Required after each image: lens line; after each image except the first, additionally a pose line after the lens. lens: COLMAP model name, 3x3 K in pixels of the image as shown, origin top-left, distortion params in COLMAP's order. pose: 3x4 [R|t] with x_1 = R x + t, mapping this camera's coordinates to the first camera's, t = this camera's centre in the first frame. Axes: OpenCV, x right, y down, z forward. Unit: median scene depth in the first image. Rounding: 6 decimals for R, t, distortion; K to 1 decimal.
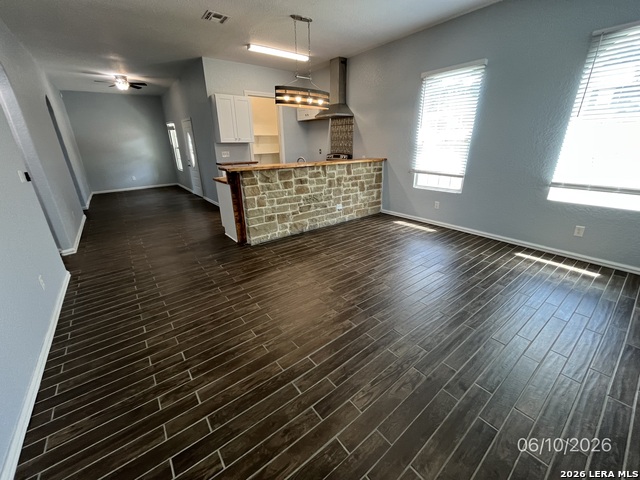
lens RADIAL K [[263.6, 0, 320.0], [0, 263.6, 240.0], [0, 0, 1]] dist [-0.002955, -0.000359]
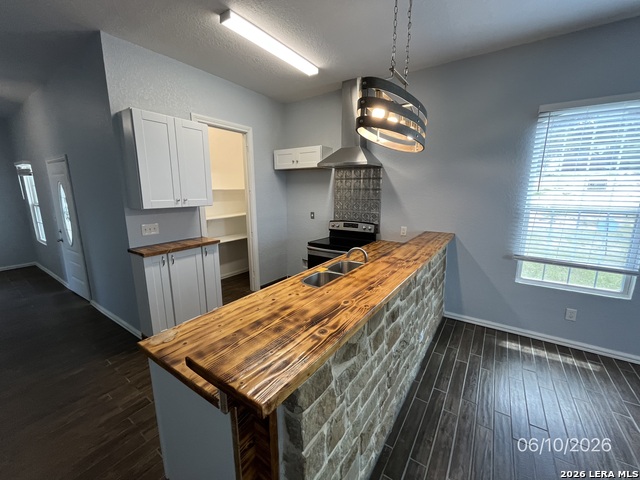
lens RADIAL K [[263.9, 0, 320.0], [0, 263.9, 240.0], [0, 0, 1]] dist [0.000595, -0.000119]
pose [[0.951114, -0.042719, 0.305872, -0.225704], [0.092398, 0.984384, -0.149834, -0.218936], [-0.294695, 0.170771, 0.940209, 0.485420]]
